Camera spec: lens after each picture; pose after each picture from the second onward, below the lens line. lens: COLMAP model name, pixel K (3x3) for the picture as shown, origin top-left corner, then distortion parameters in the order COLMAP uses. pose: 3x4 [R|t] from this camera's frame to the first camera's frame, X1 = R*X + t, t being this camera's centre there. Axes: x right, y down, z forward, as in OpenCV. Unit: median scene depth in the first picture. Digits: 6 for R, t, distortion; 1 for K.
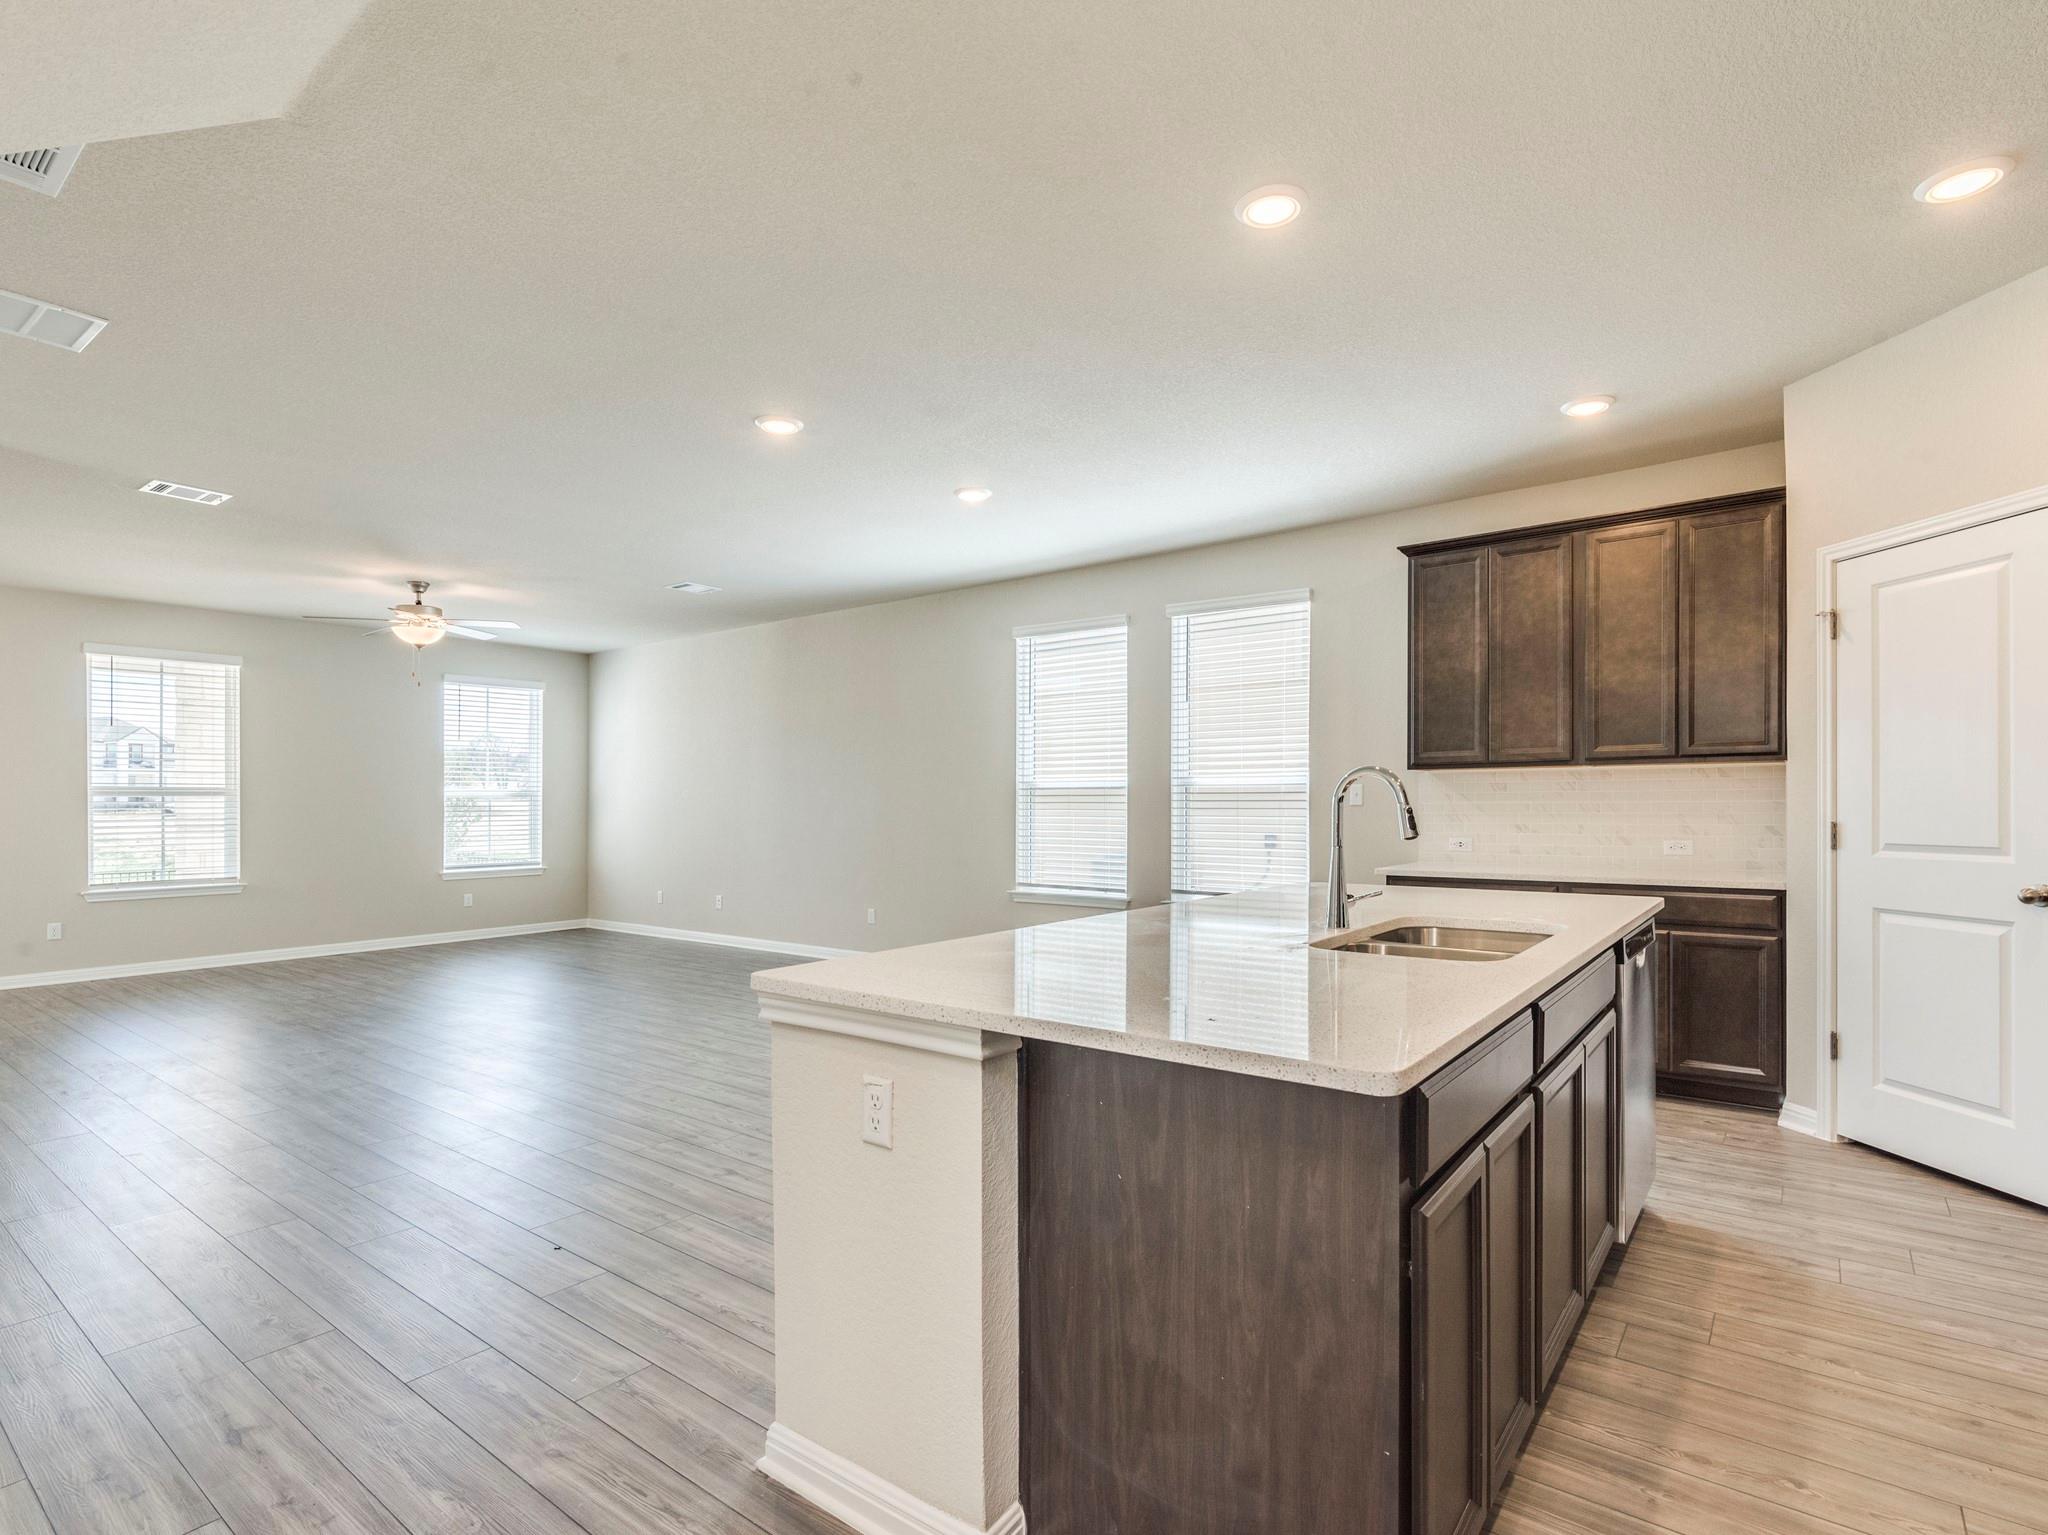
lens RADIAL K [[1019.1, 0, 1032.2], [0, 1019.1, 794.1], [0, 0, 1]] dist [0.005874, -0.000189]
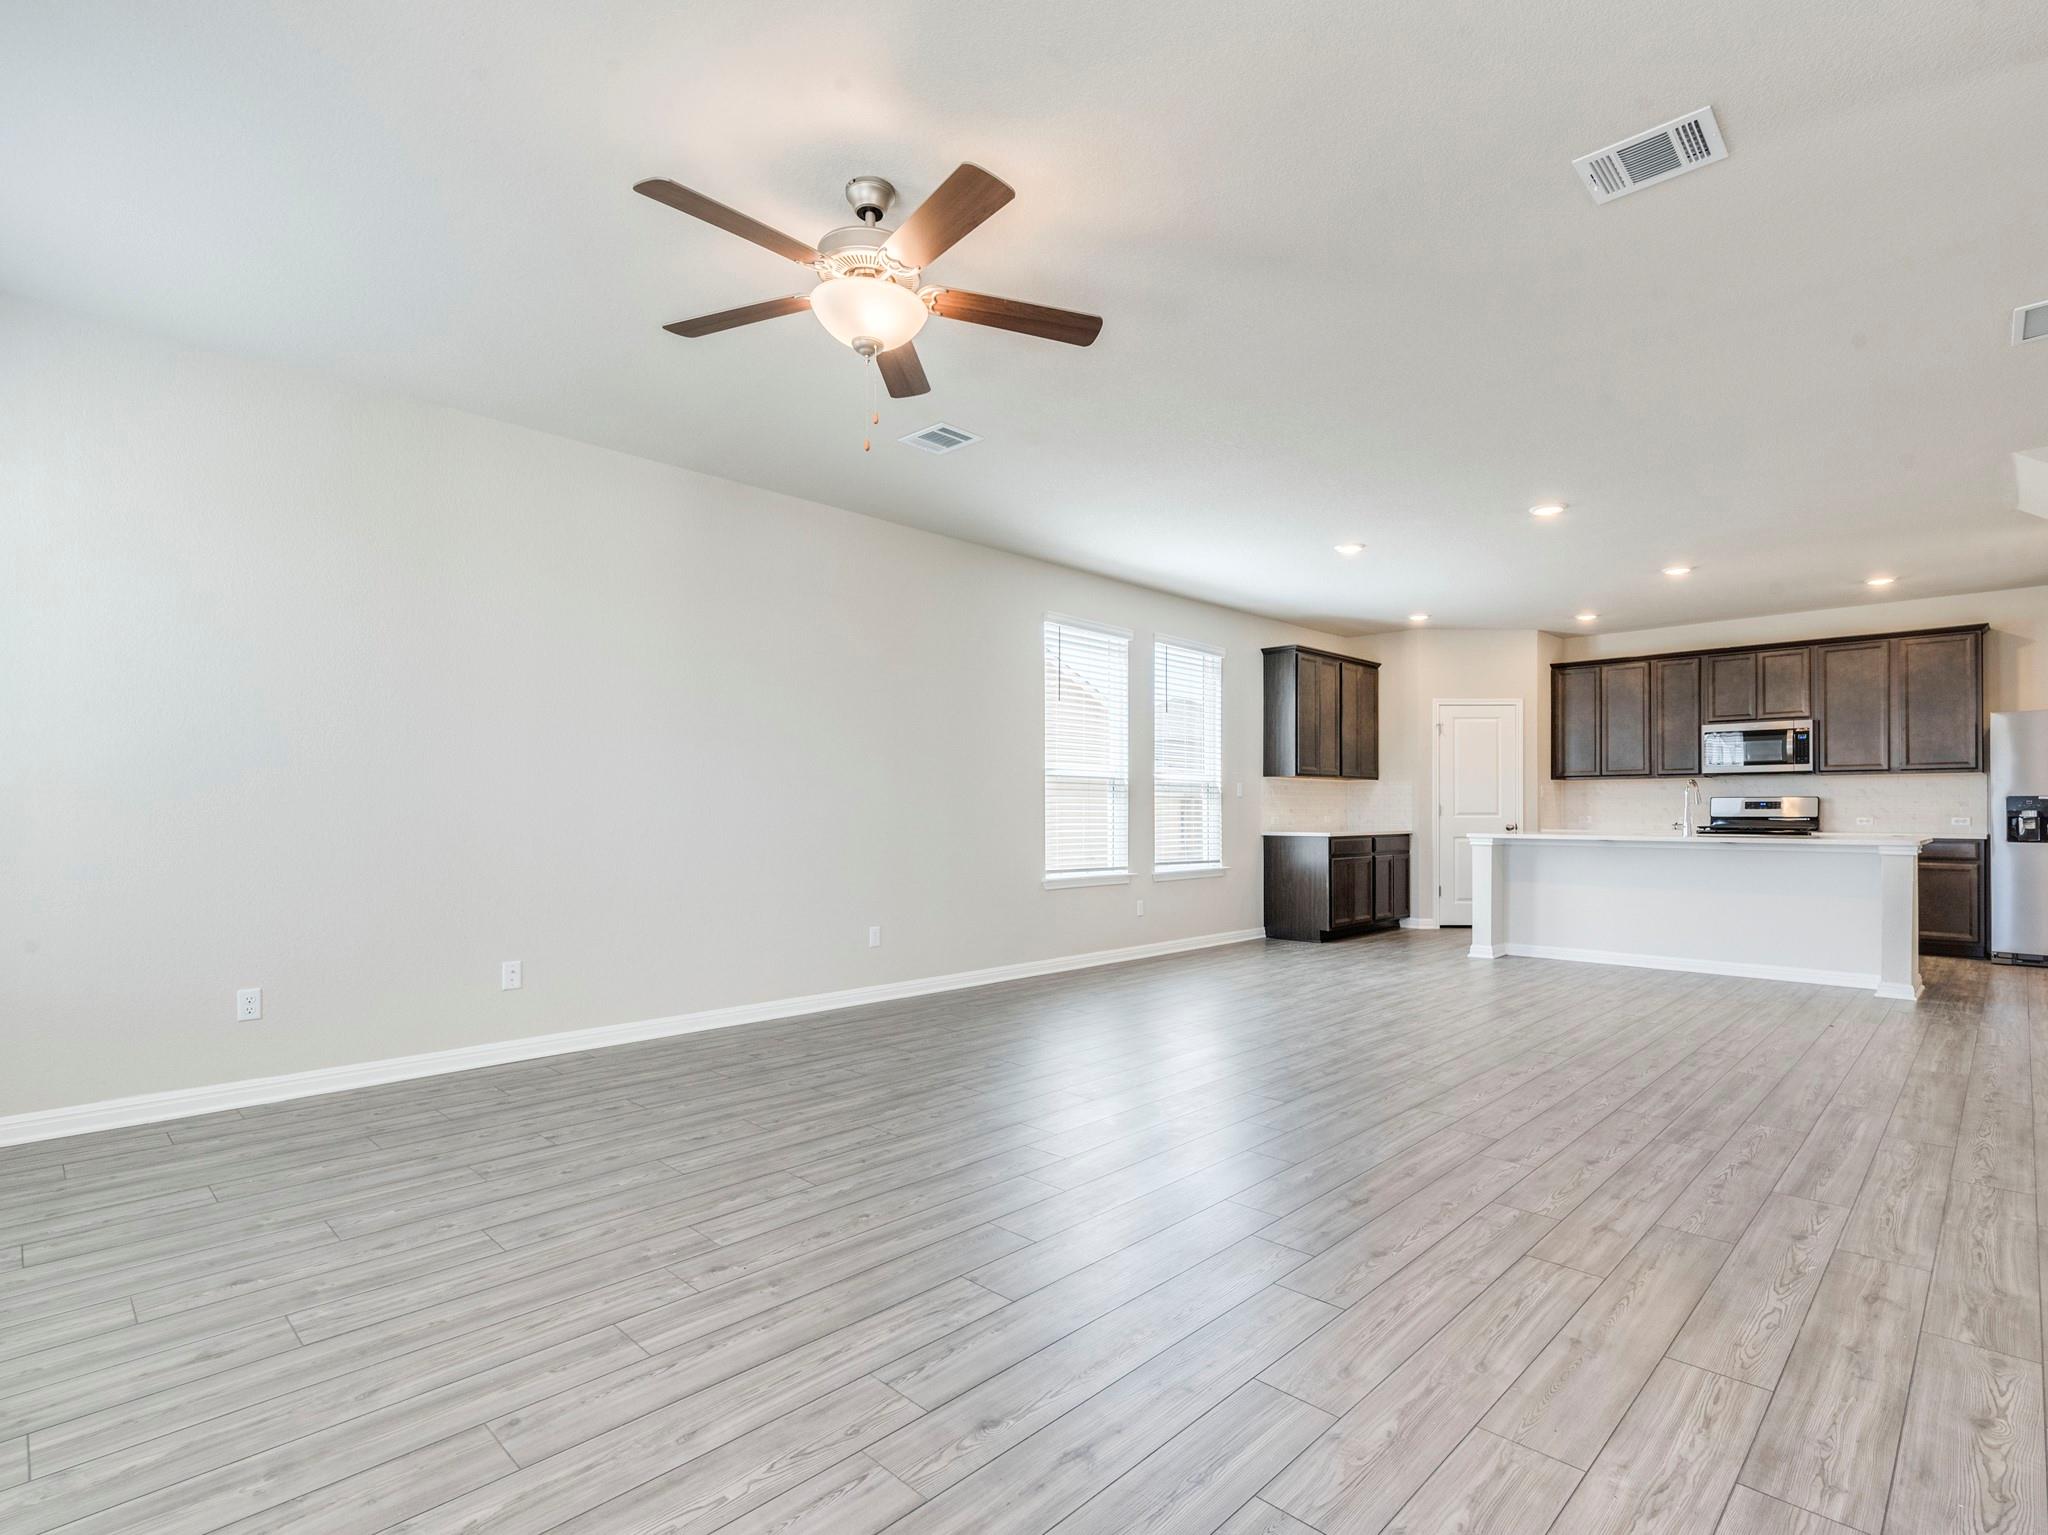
lens RADIAL K [[1019.1, 0, 1038.3], [0, 1019.1, 800.3], [0, 0, 1]] dist [0.005874, -0.000189]
pose [[0.112482, 0.017570, 0.993498, -1.057366], [-0.009925, 0.999814, -0.016558, 0.037963], [-0.993604, -0.007998, 0.112636, 0.955938]]
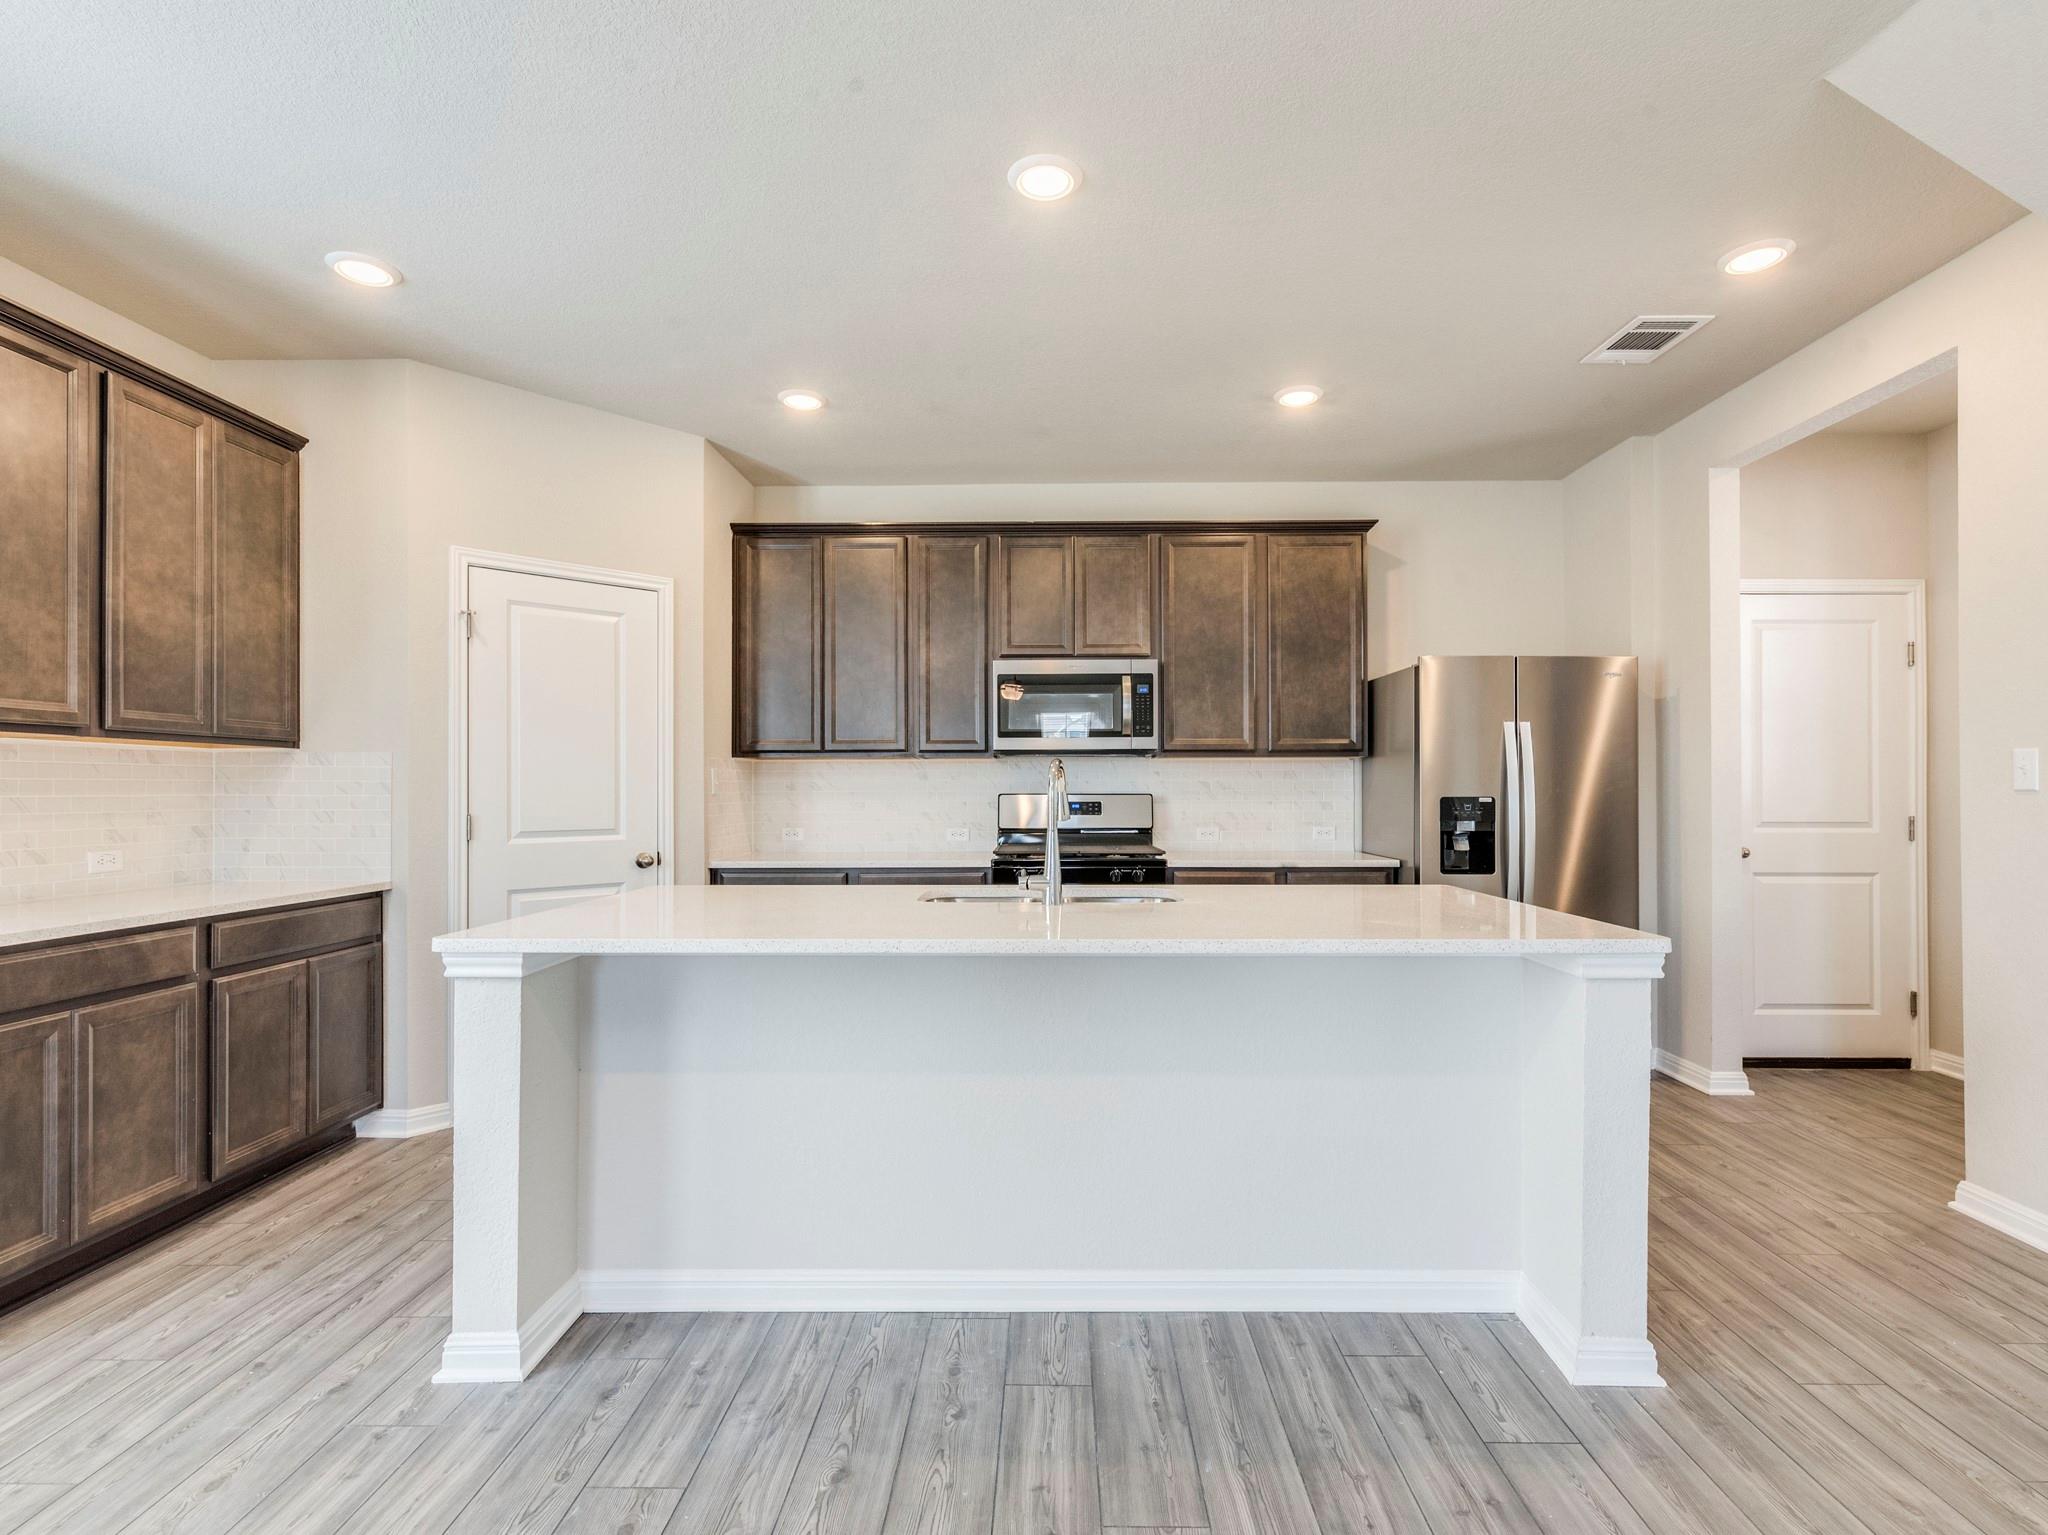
lens RADIAL K [[1019.1, 0, 1047.3], [0, 1019.1, 786.8], [0, 0, 1]] dist [0.005874, -0.000189]
pose [[-0.602622, 0.011328, 0.797947, -0.219121], [-0.000255, 0.999896, -0.014388, 0.007702], [-0.798027, -0.008874, -0.602556, 0.642363]]
